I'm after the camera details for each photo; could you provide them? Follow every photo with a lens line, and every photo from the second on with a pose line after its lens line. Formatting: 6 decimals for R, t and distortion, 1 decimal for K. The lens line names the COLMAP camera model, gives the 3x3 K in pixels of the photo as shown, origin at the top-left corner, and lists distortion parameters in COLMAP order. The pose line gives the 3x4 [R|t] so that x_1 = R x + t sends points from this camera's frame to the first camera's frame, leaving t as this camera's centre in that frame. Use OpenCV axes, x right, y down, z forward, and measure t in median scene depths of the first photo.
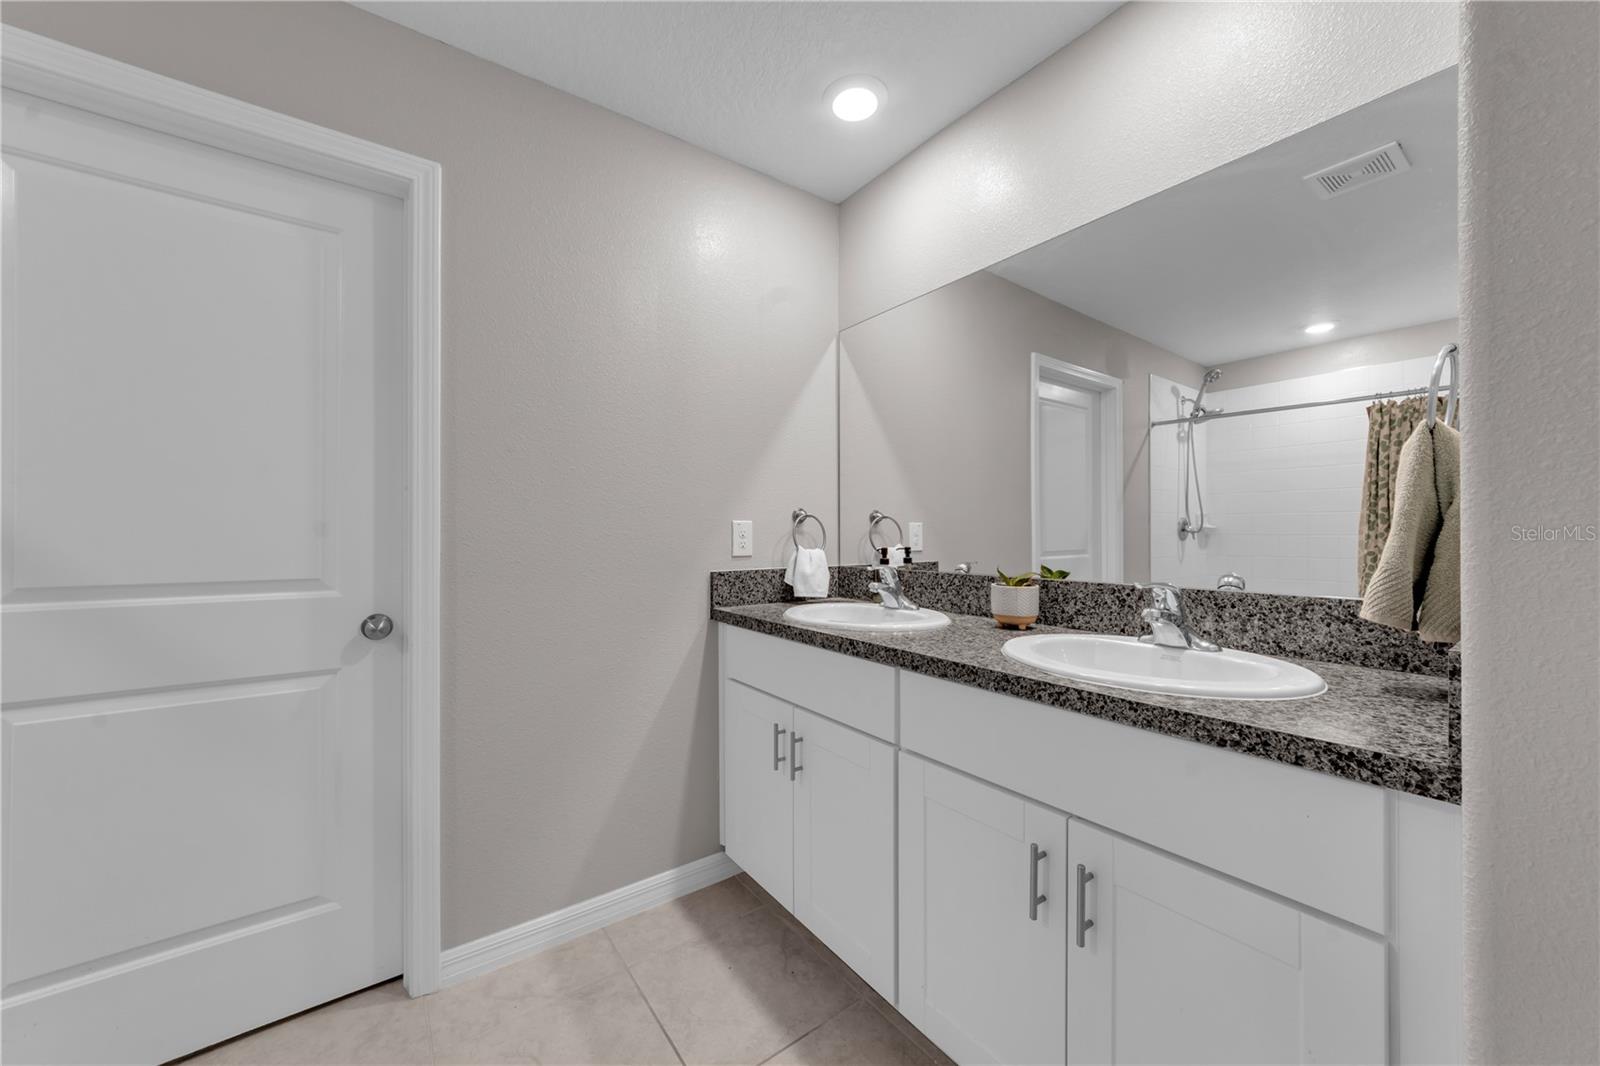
lens RADIAL K [[612.0, 0, 804.5], [0, 612.0, 535.3], [0, 0, 1]] dist [0.008774, -0.000181]
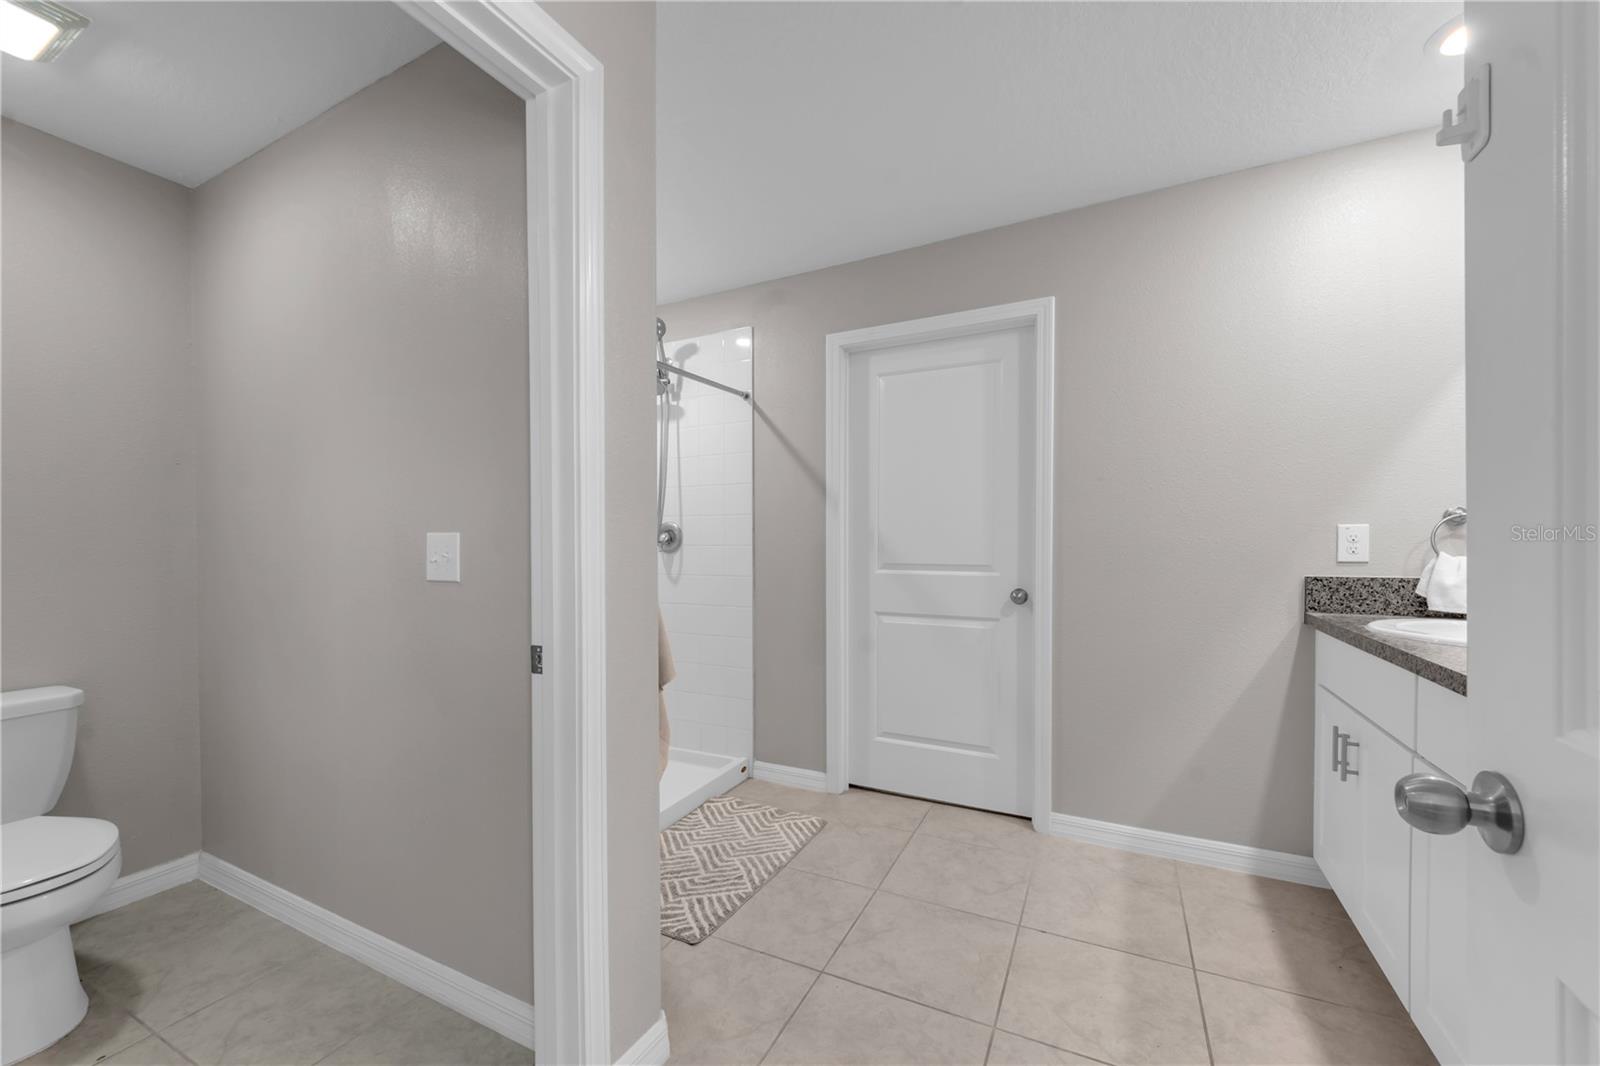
lens RADIAL K [[612.0, 0, 794.7], [0, 612.0, 547.8], [0, 0, 1]] dist [0.008774, -0.000181]
pose [[0.472362, 0.011088, -0.881335, 0.425816], [-0.001164, 0.999928, 0.011957, 0.002146], [0.881404, -0.004622, 0.472341, -0.267976]]
